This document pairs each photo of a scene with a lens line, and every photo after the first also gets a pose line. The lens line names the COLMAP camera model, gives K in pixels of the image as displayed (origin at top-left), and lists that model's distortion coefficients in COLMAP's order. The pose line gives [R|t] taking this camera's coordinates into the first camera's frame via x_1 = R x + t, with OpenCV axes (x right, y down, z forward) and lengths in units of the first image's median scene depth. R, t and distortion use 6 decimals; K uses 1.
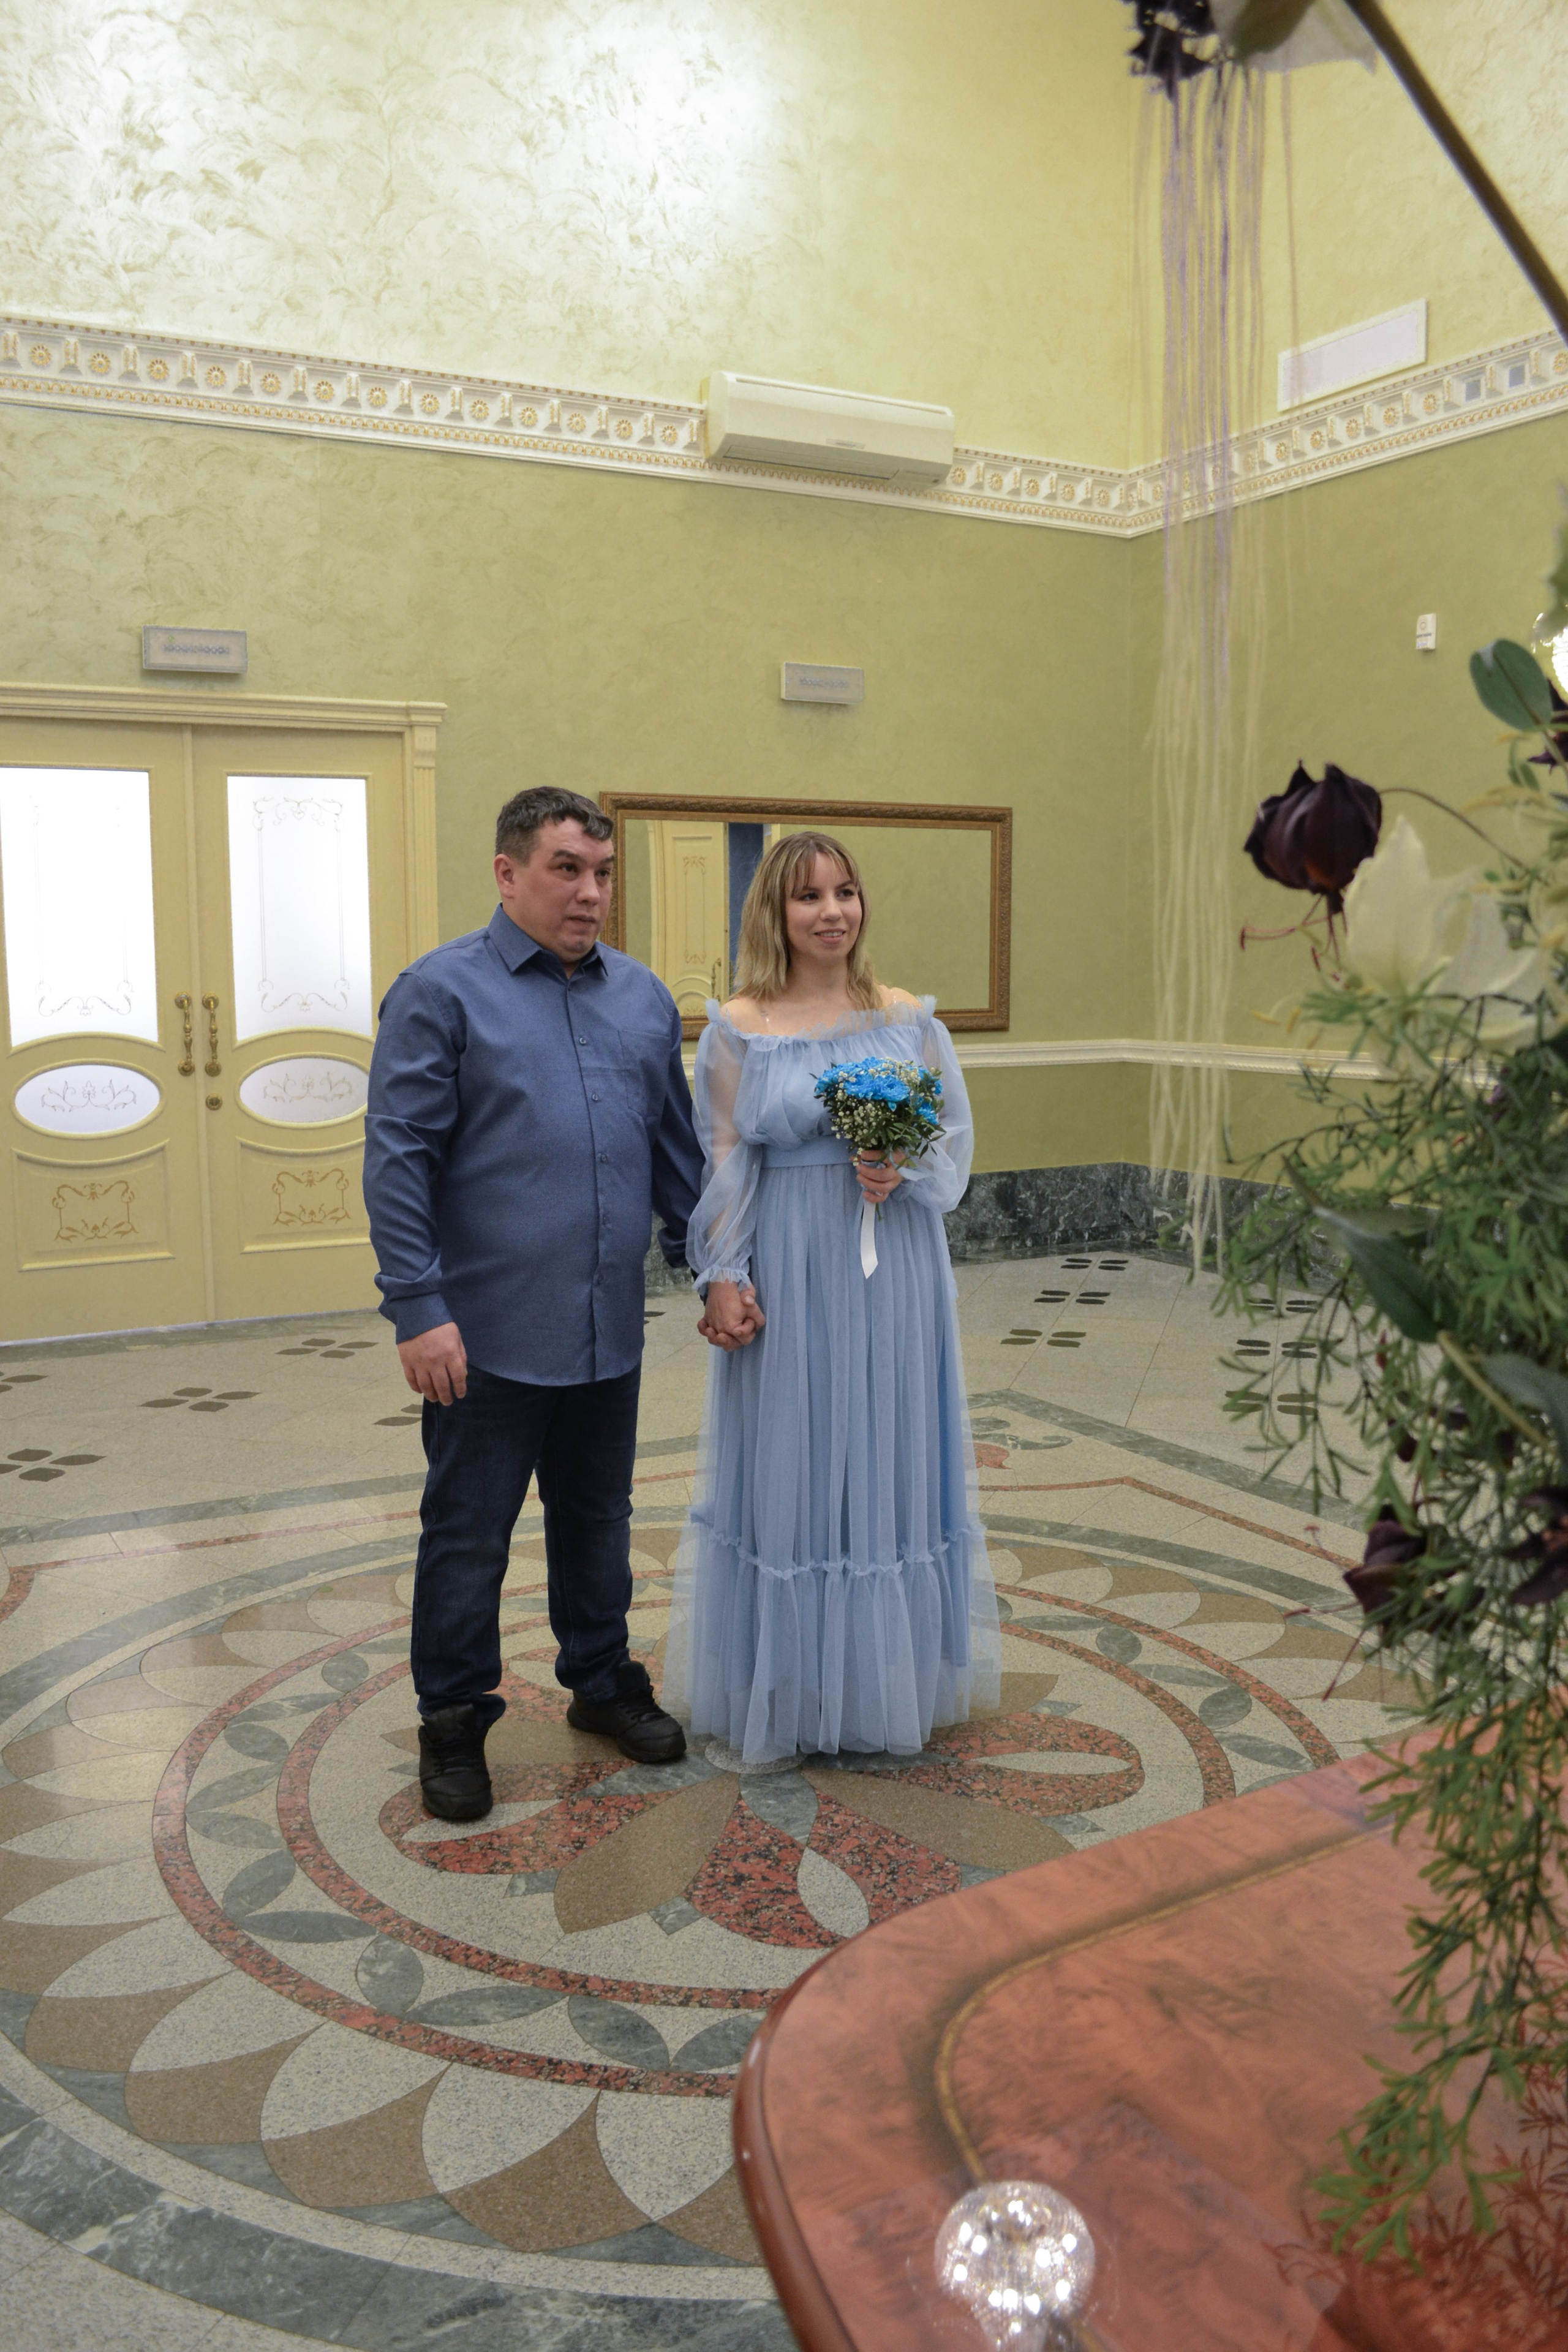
lens RADIAL K [[1871.9, 0, 766.7], [0, 1871.9, 1199.4], [0, 0, 1]] dist [-0.080215, 0.003613]
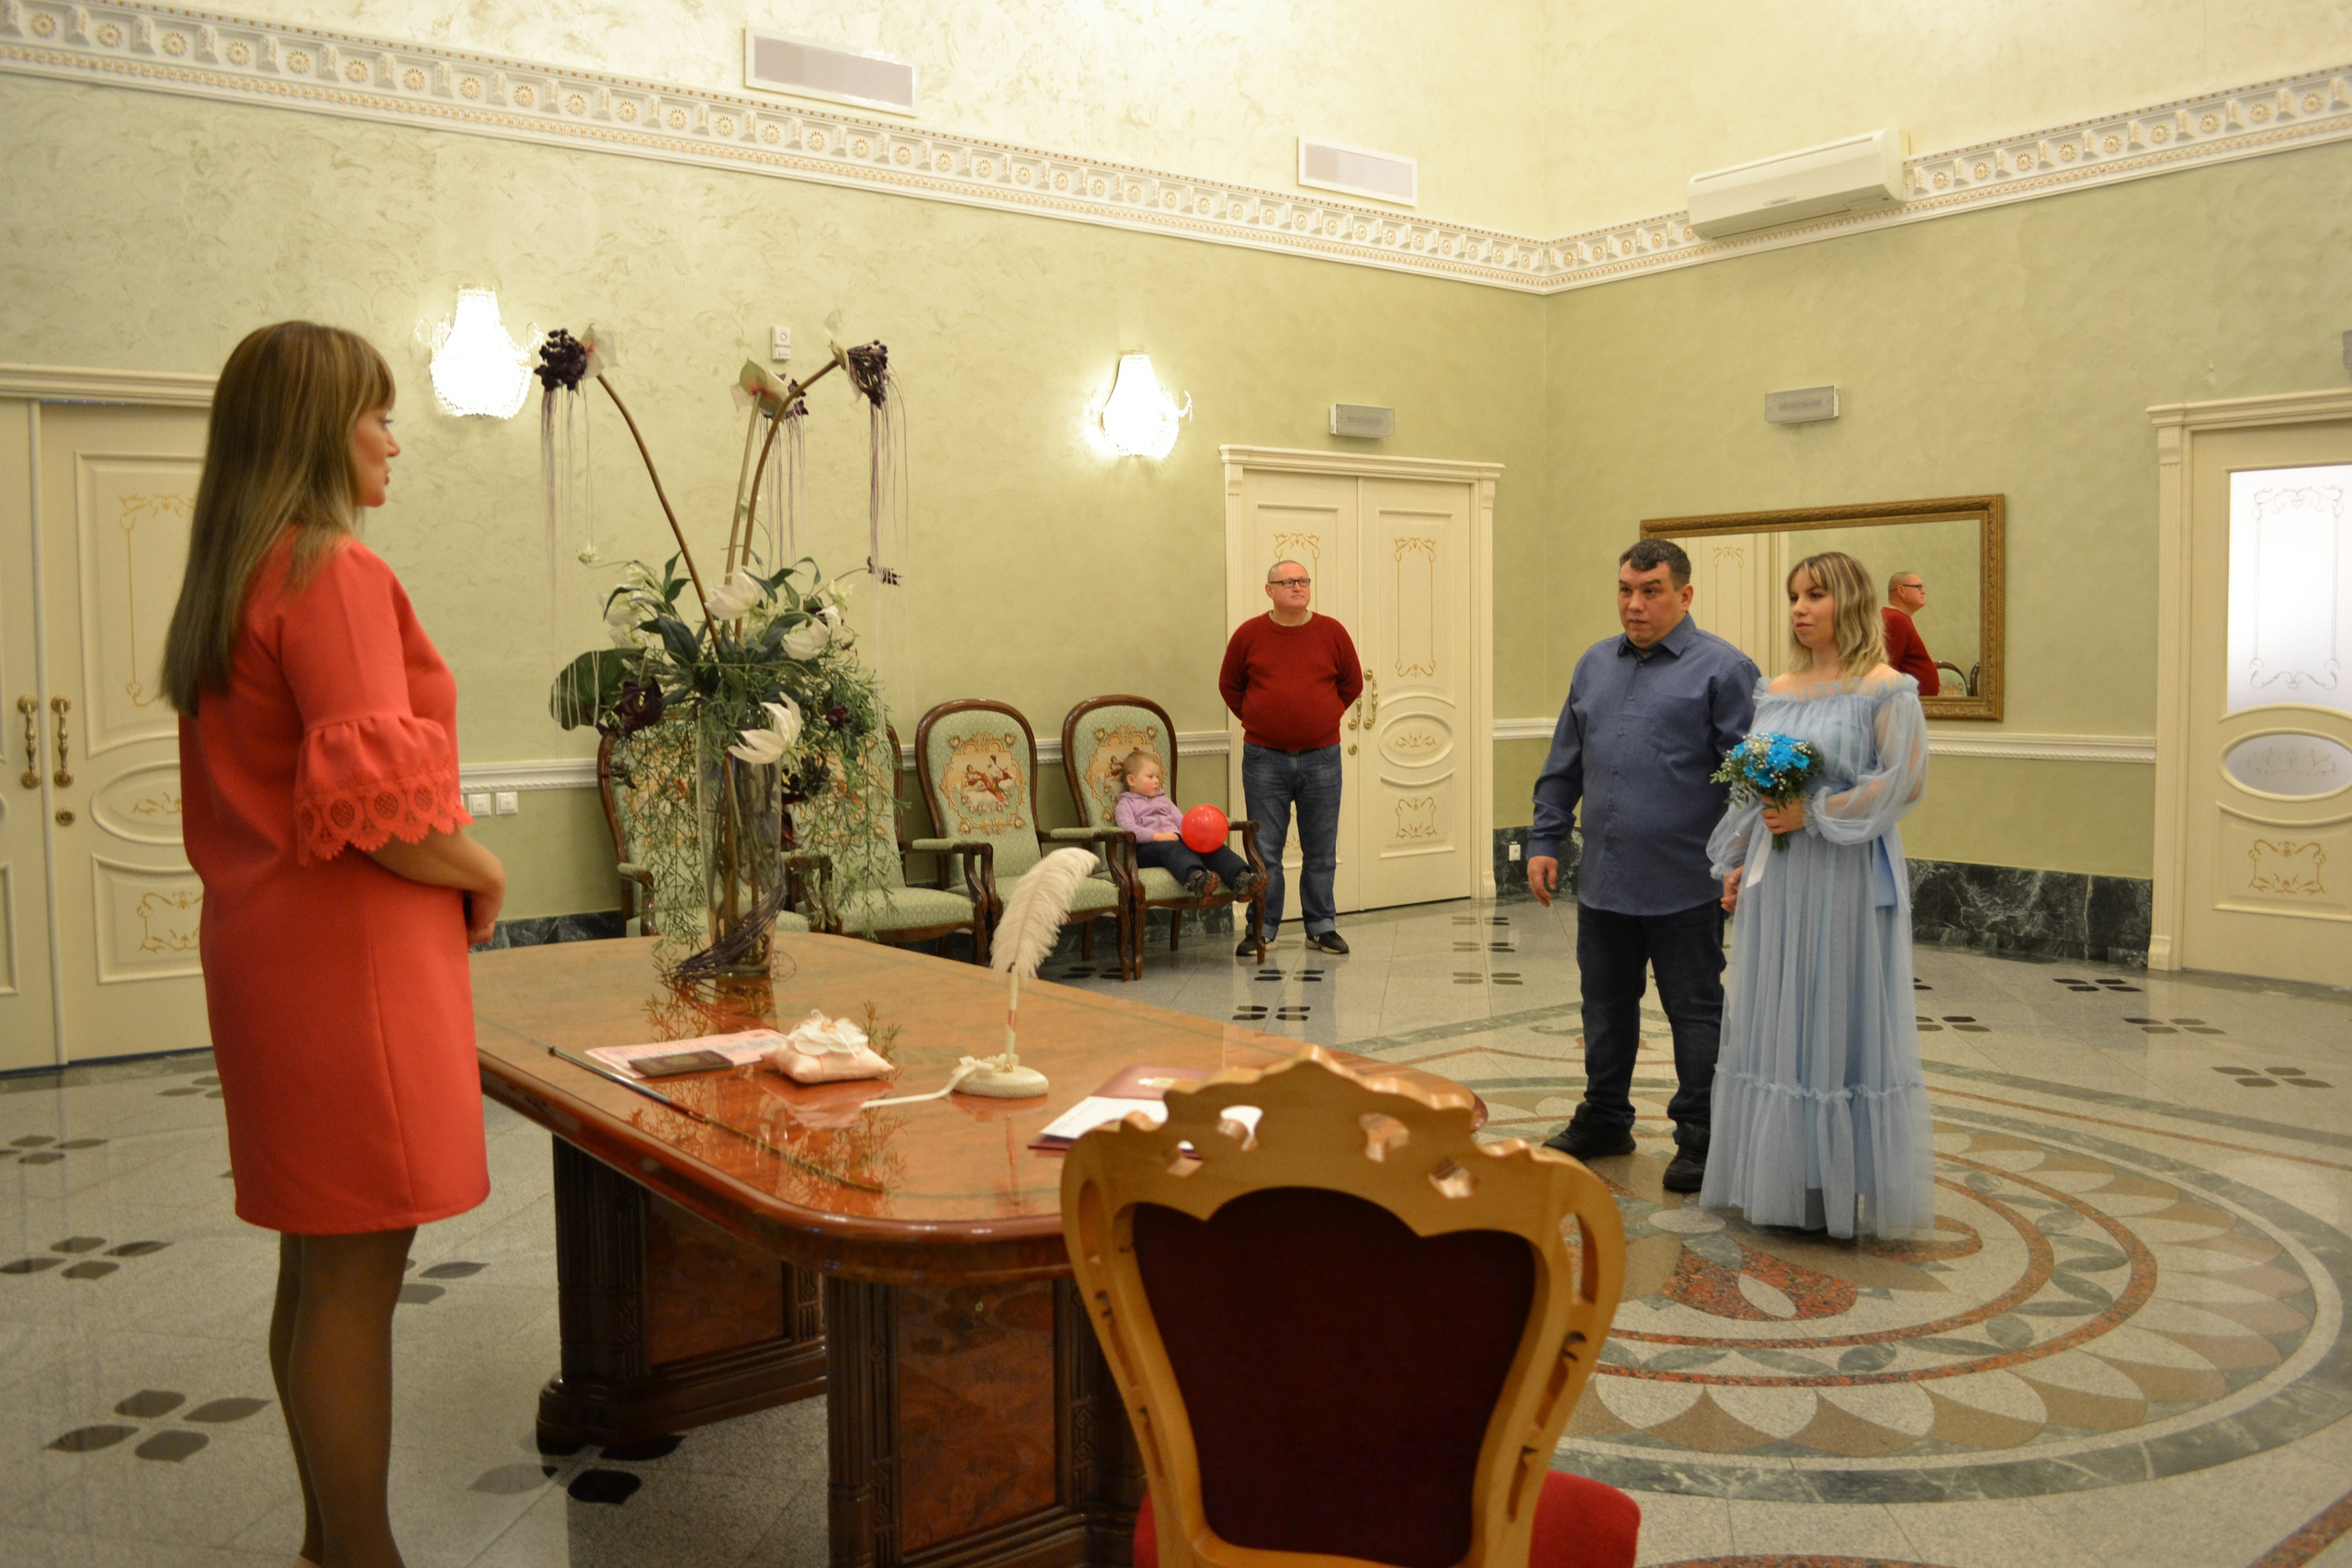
lens RADIAL K [[1926.5, 0, 1174.2], [0, 1926.5, 764.9], [0, 0, 1]] dist [-0.066333, 0.005294]
pose [[0.139544, 0.066418, -0.987986, 1.317663], [-0.116756, 0.991892, 0.050190, -0.067141], [0.983308, 0.108349, 0.146167, 0.376672]]
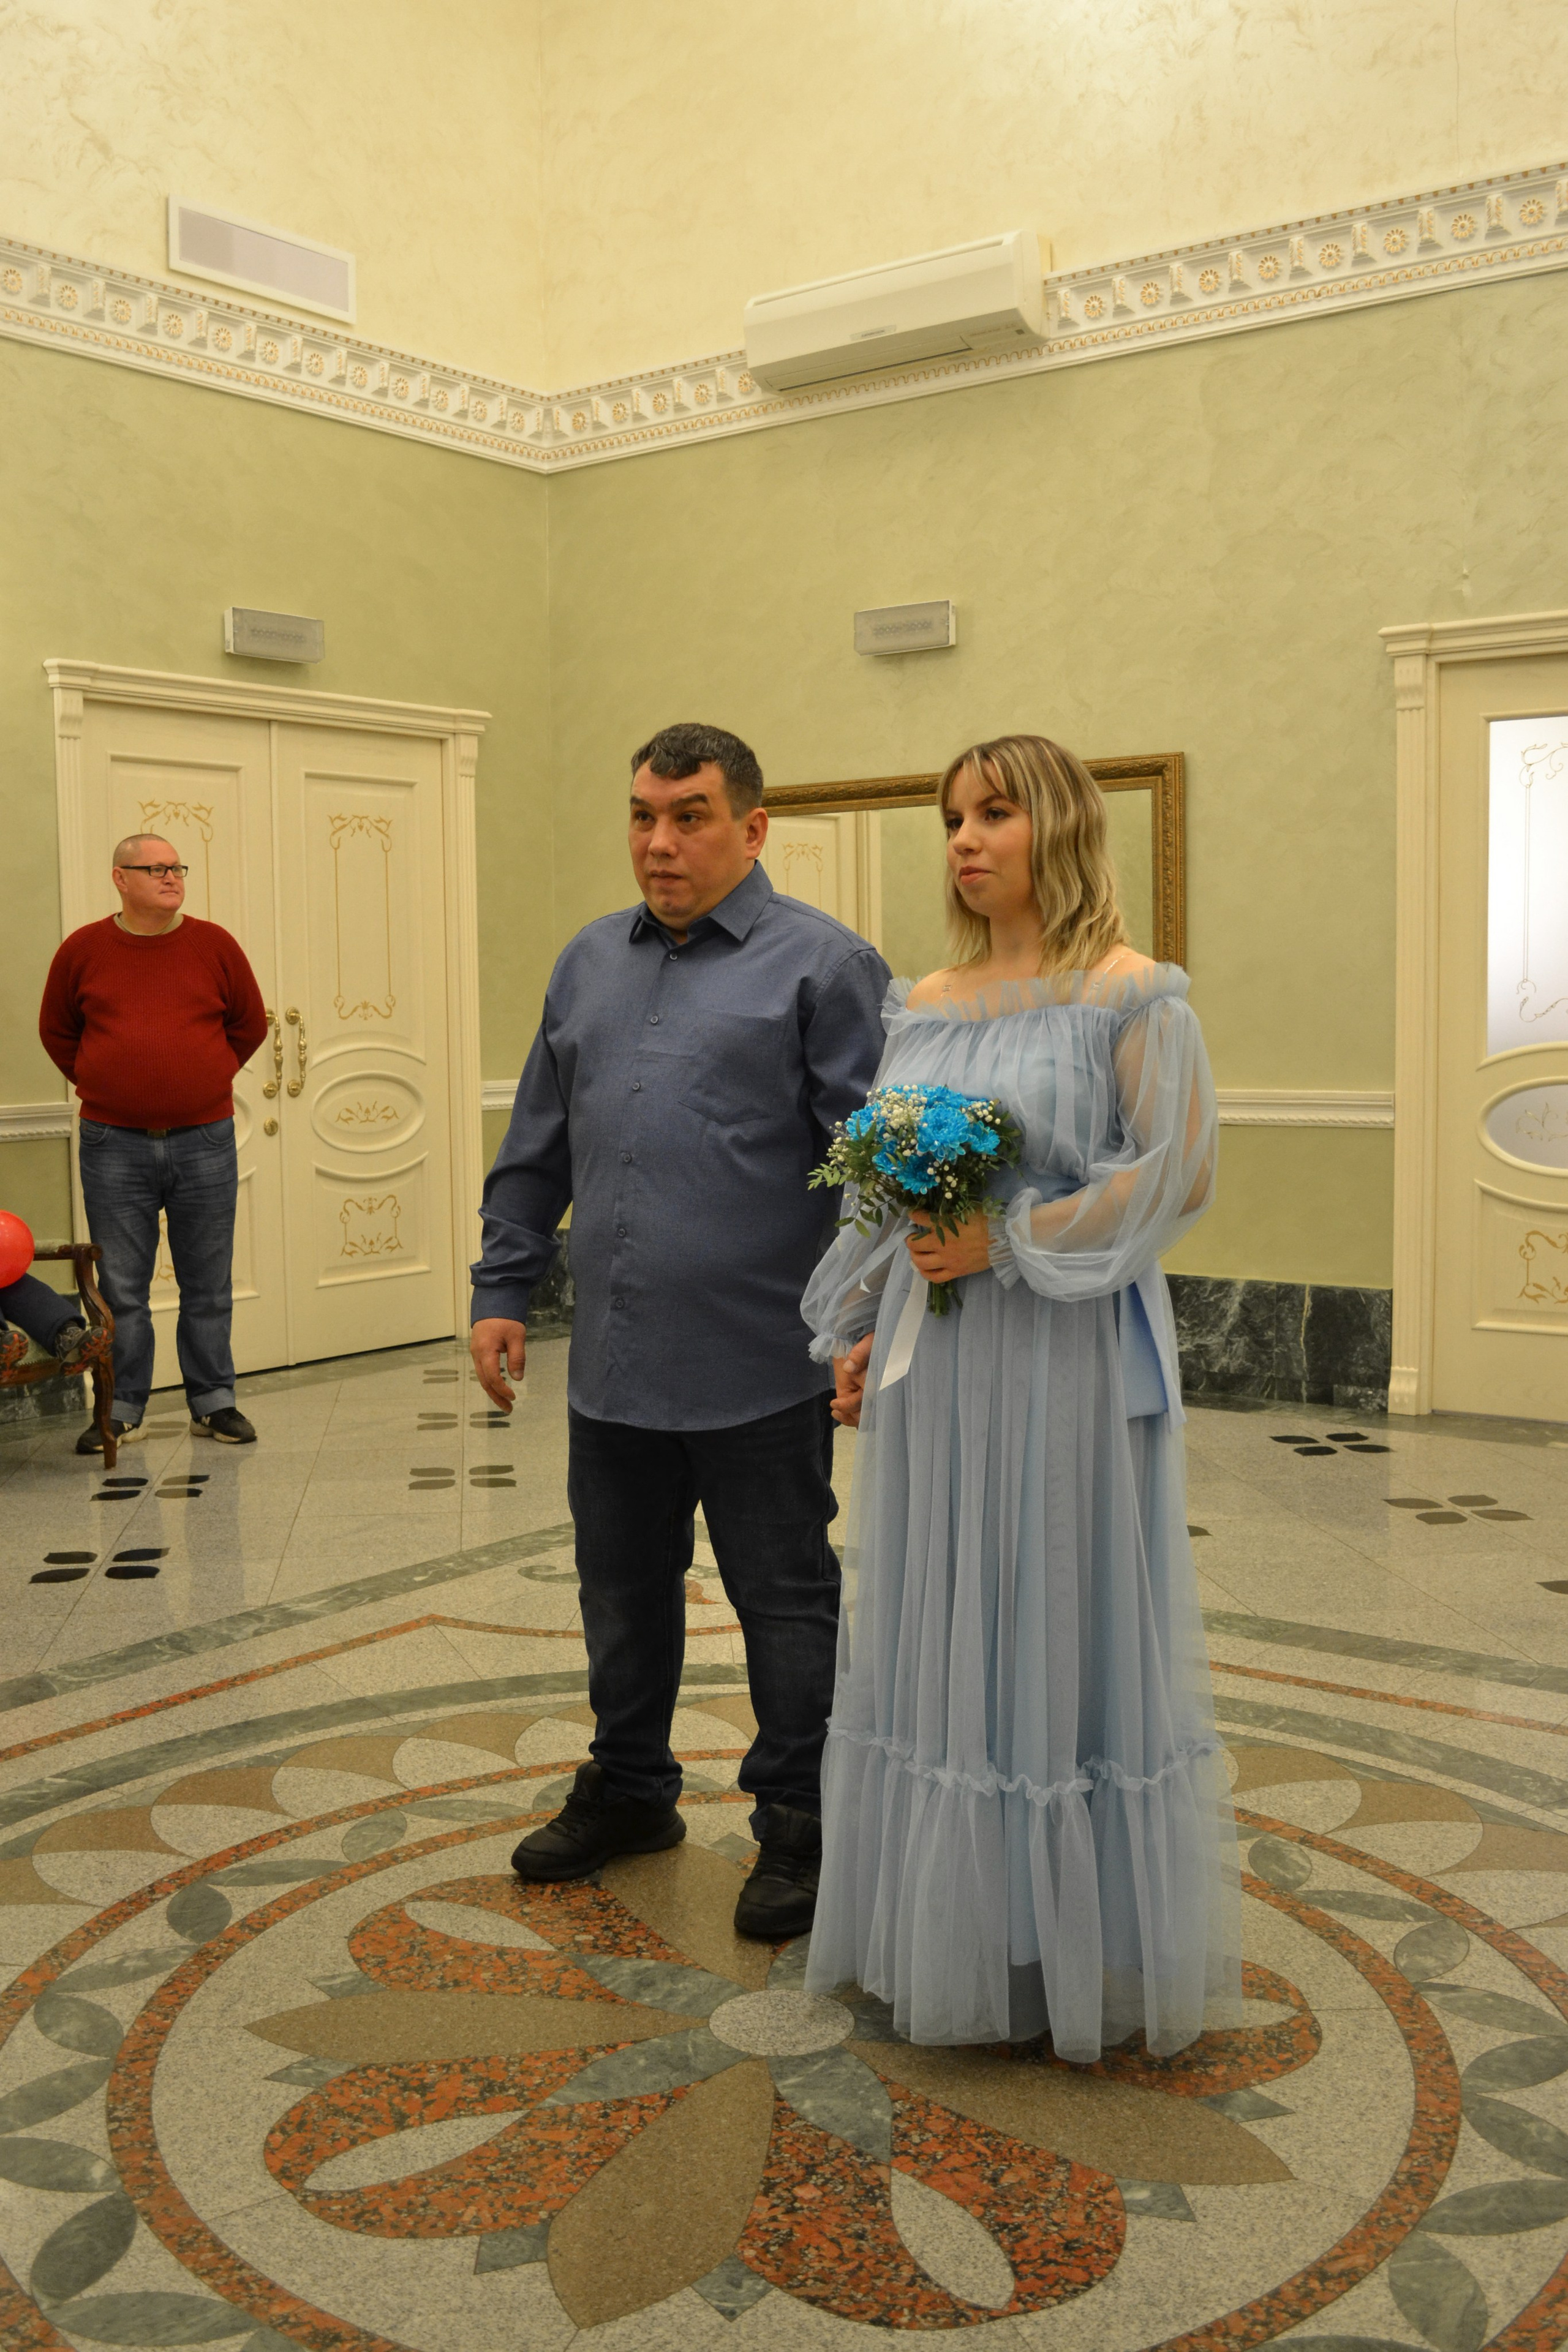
lens RADIAL K [[2243.7, 0, 784.0], [0, 2243.7, 1176.0], [0, 0, 1]] dist [-0.055413, 0.003268]
pose [[0.405364, 0.074940, -0.911078, 0.754688], [-0.107736, 0.993605, 0.033793, -0.059390], [0.907785, 0.084457, 0.410846, 0.613053]]
